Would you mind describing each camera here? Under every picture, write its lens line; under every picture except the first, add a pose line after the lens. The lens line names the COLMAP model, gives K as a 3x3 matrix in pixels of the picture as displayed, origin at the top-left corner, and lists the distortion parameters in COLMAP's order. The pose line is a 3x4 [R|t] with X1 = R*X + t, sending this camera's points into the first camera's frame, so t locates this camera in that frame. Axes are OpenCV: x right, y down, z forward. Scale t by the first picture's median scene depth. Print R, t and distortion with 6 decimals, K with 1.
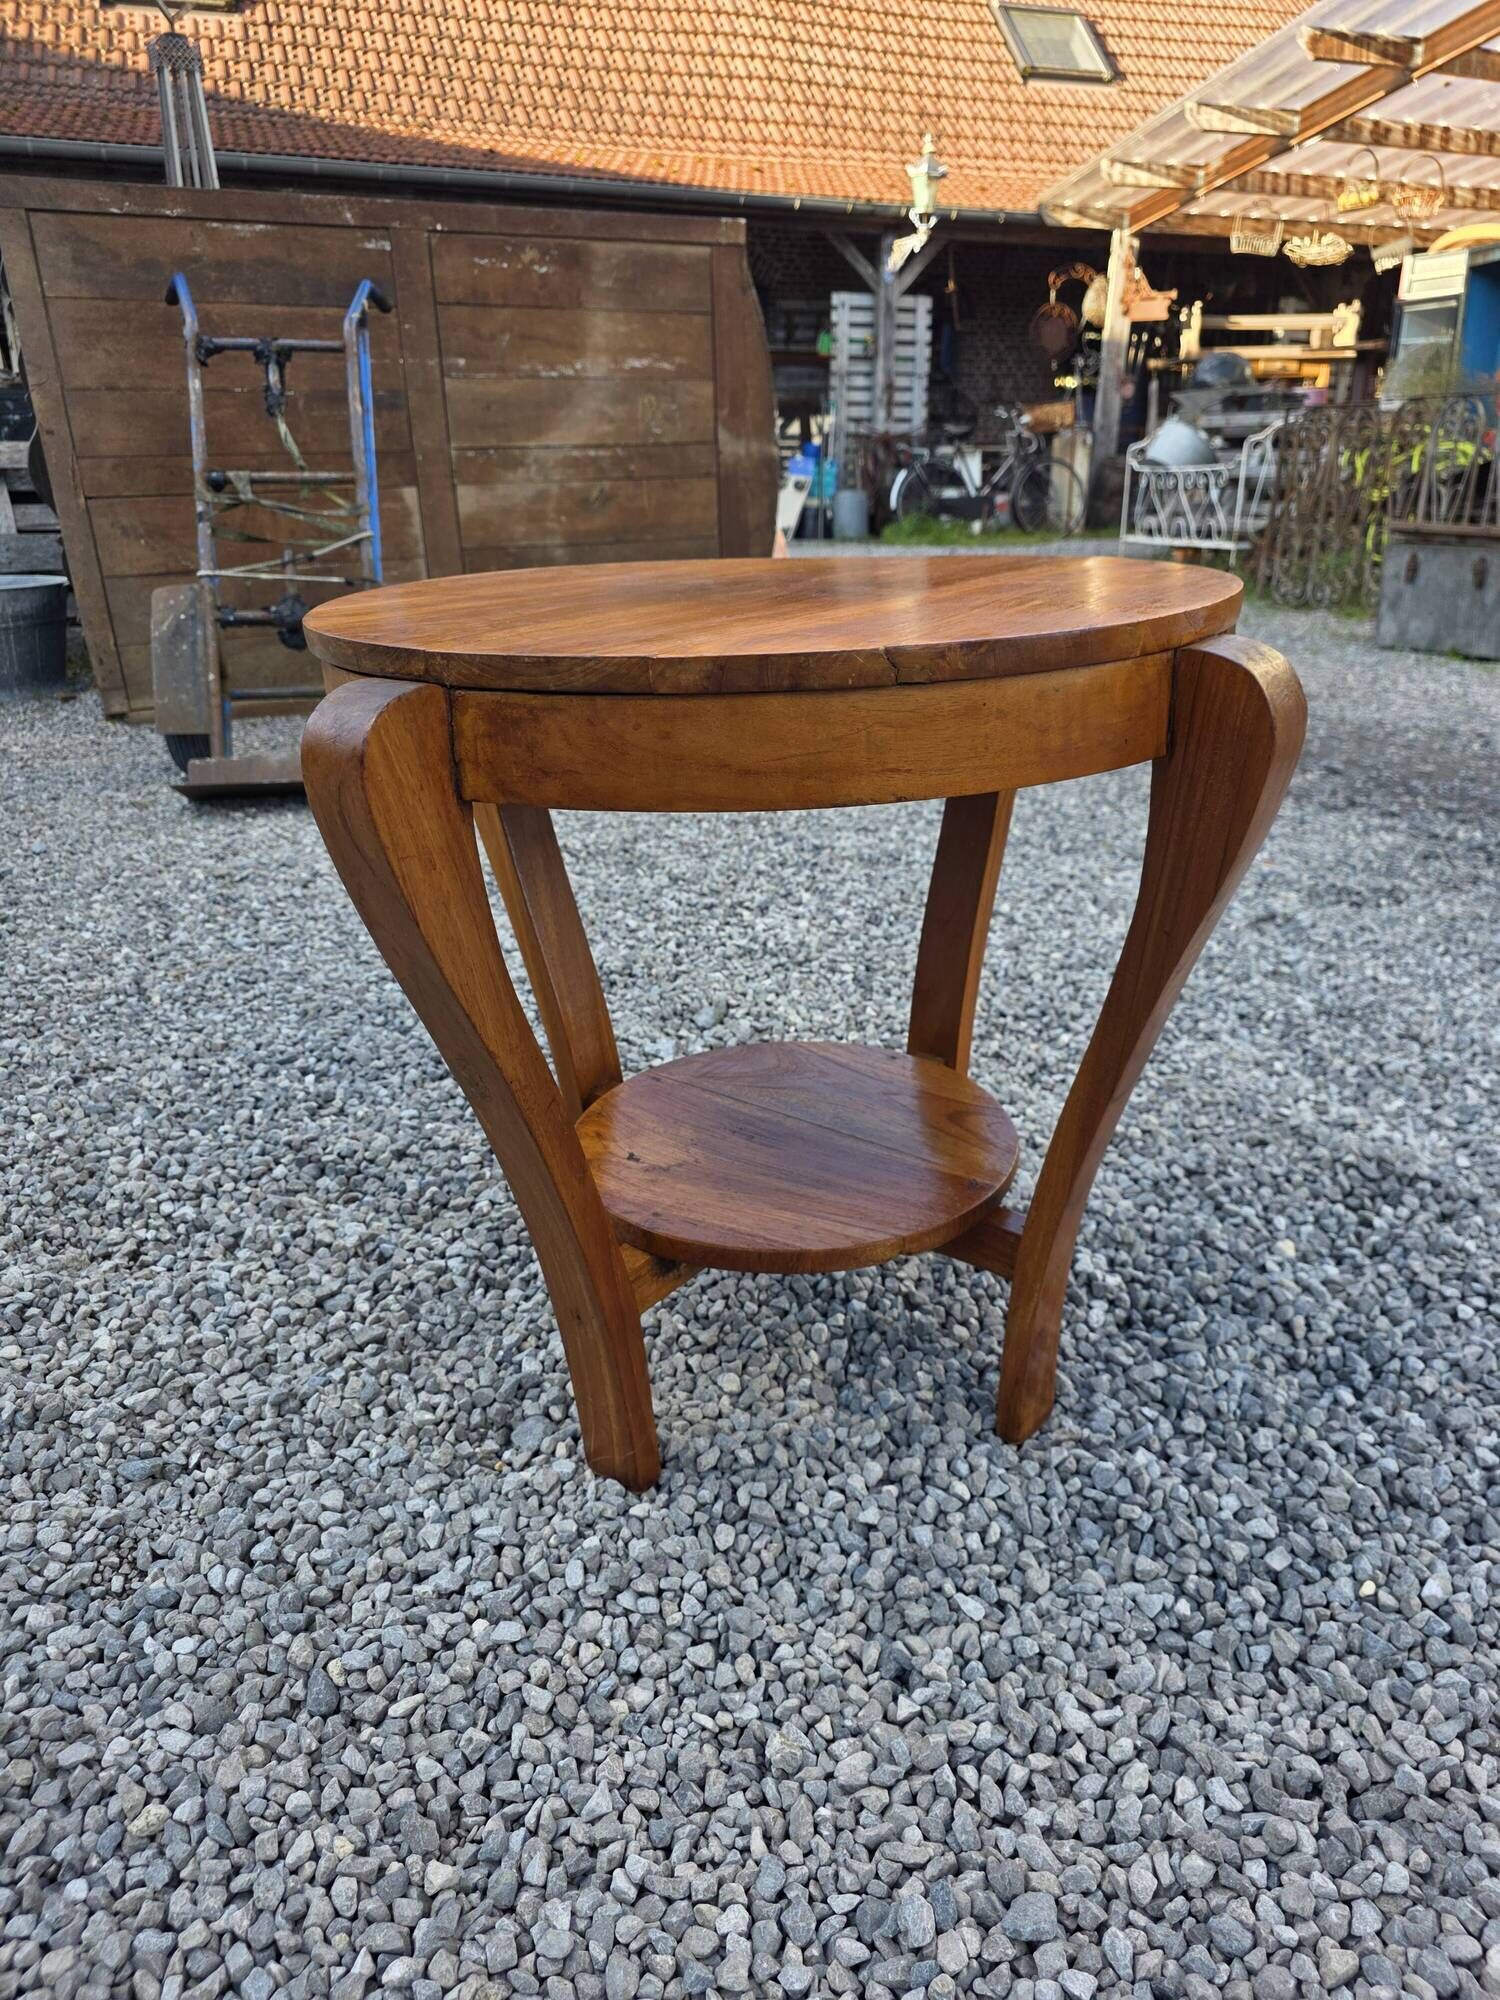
lens RADIAL K [[1370.4, 0, 753.1], [0, 1370.4, 1005.7], [0, 0, 1]] dist [0.021553, -0.019686]
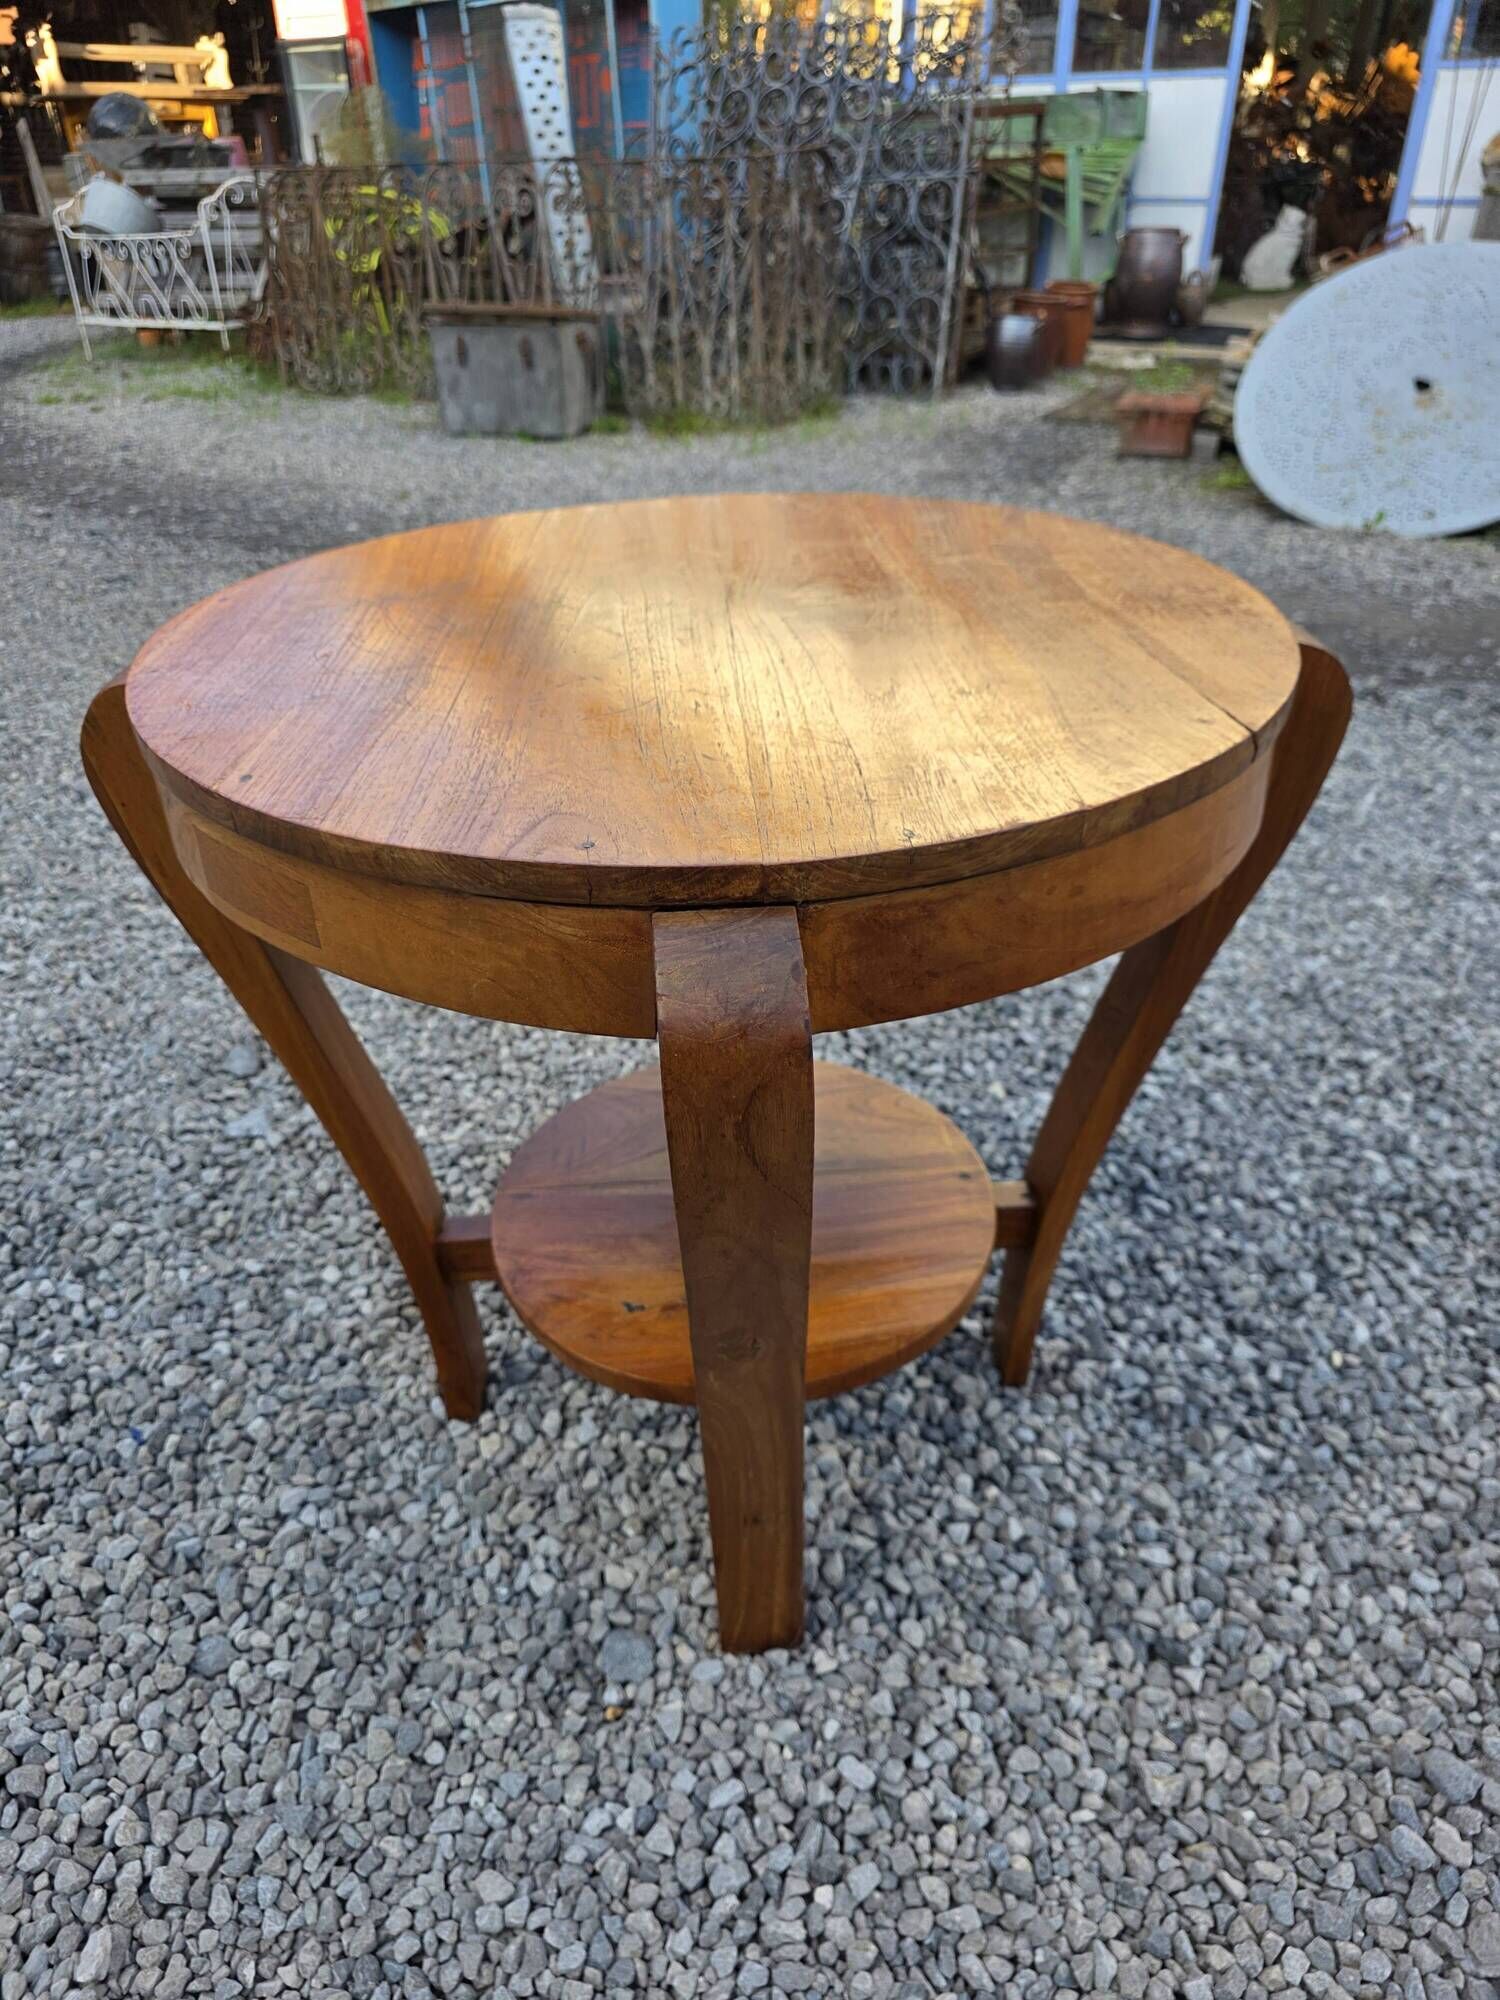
lens RADIAL K [[1370.4, 0, 719.6], [0, 1370.4, 998.3], [0, 0, 1]] dist [0.021553, -0.019686]
pose [[0.756720, -0.337218, 0.560053, -0.397185], [0.250300, 0.940862, 0.228315, -0.214084], [-0.603925, -0.032589, 0.796375, 0.270652]]
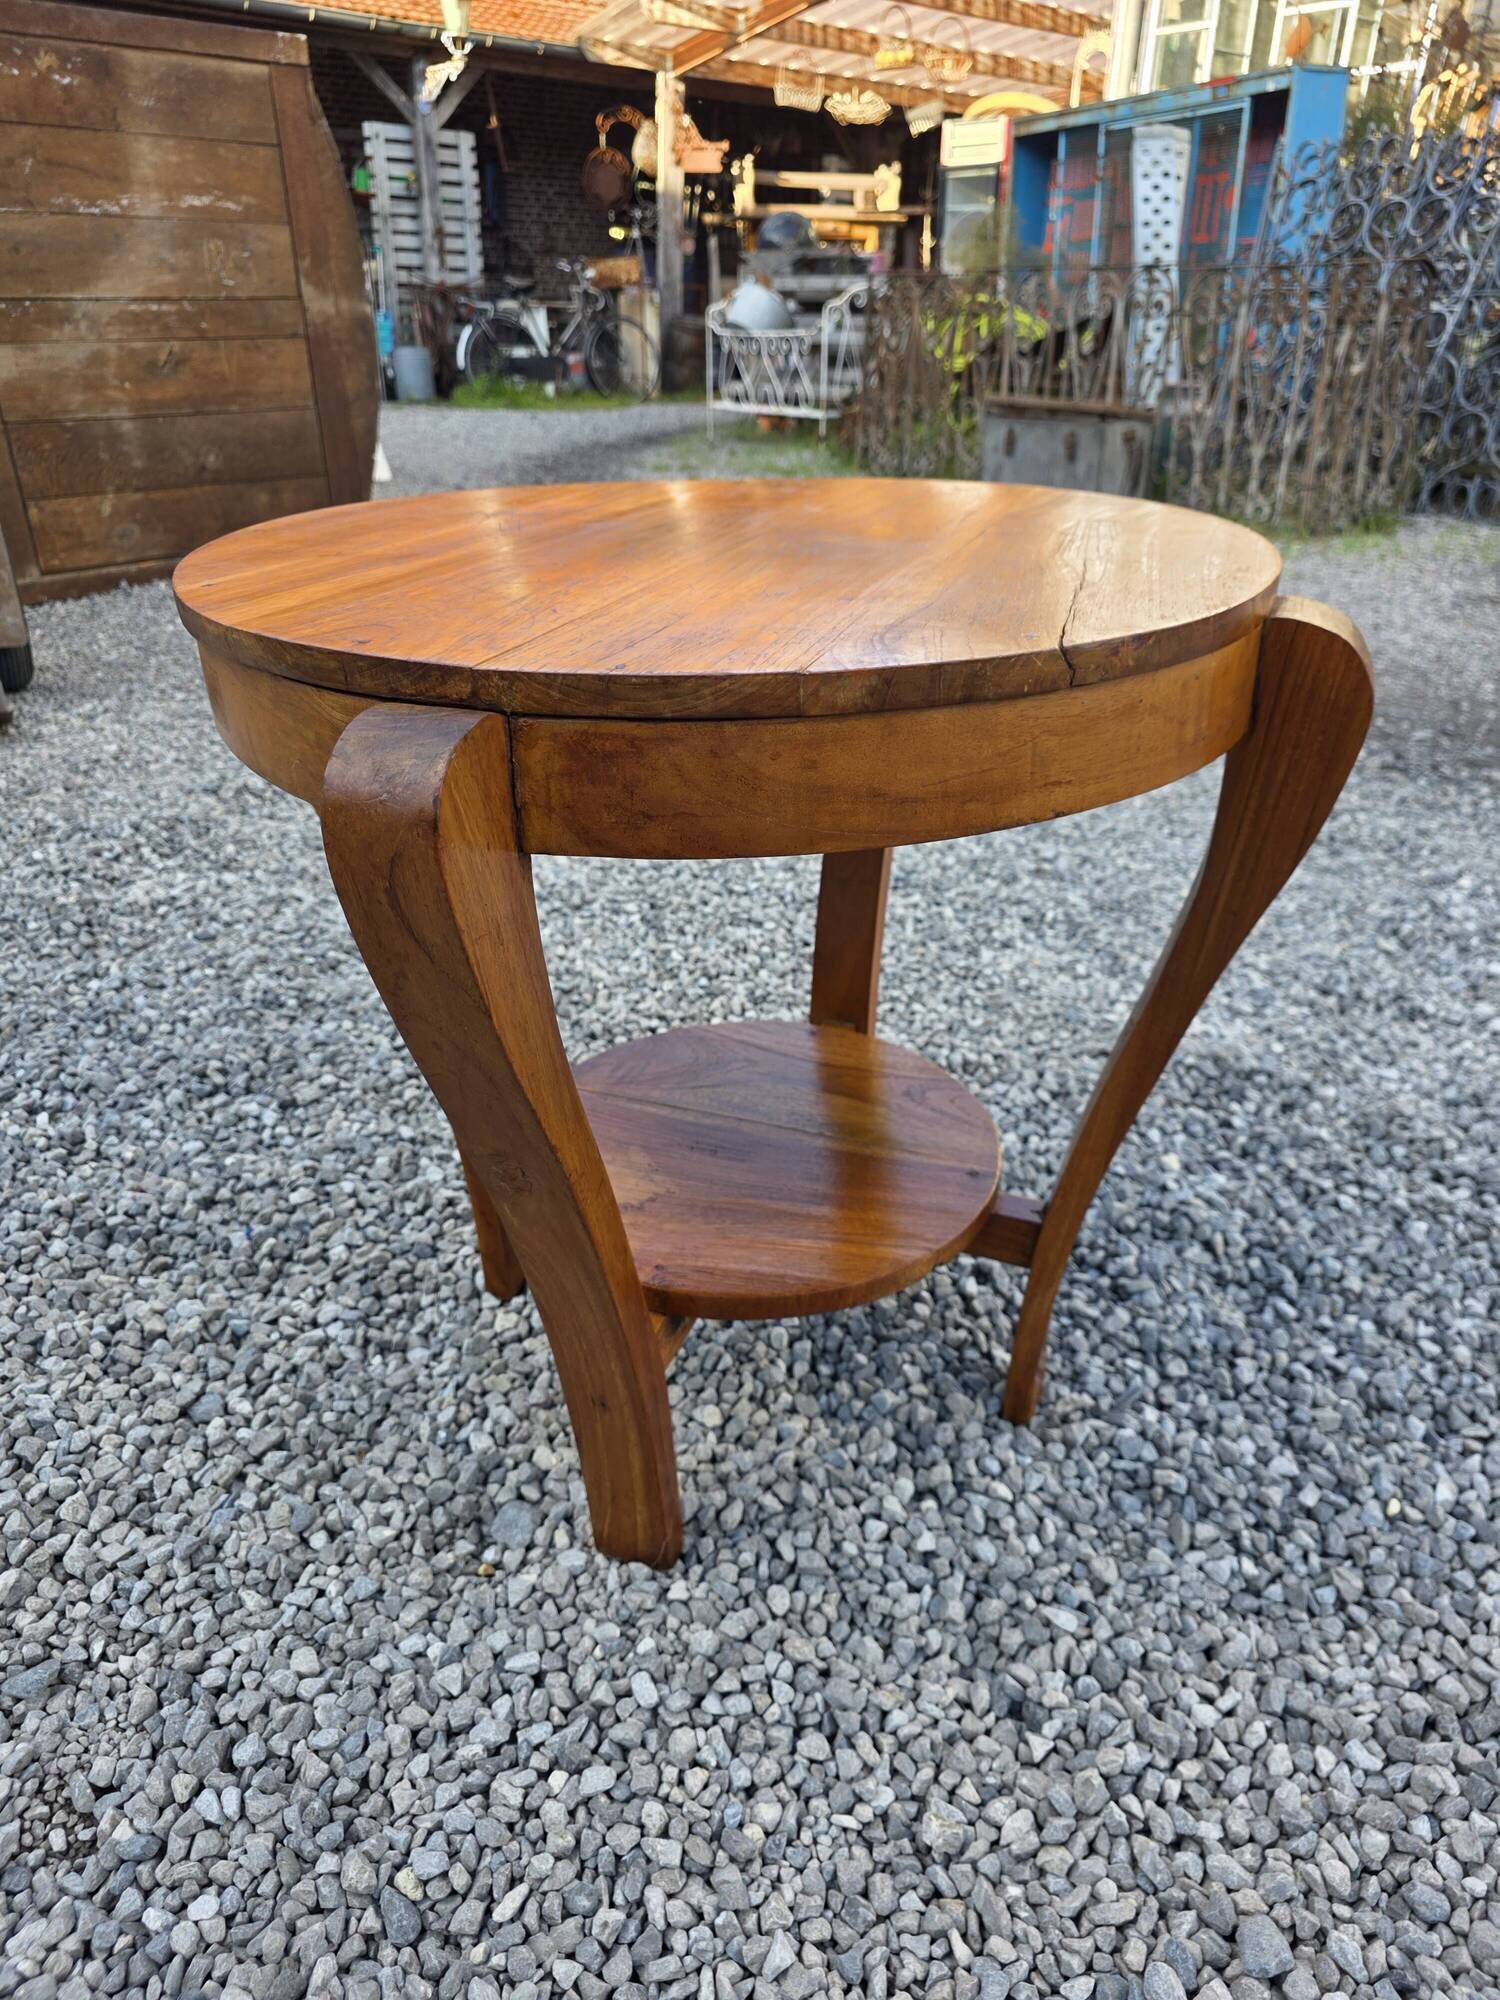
lens RADIAL K [[1370.4, 0, 761.4], [0, 1370.4, 1002.5], [0, 0, 1]] dist [0.021553, -0.019686]
pose [[0.950807, -0.121577, 0.284930, -0.193559], [0.096057, 0.990142, 0.101941, -0.081009], [-0.294515, -0.069557, 0.953112, 0.123461]]
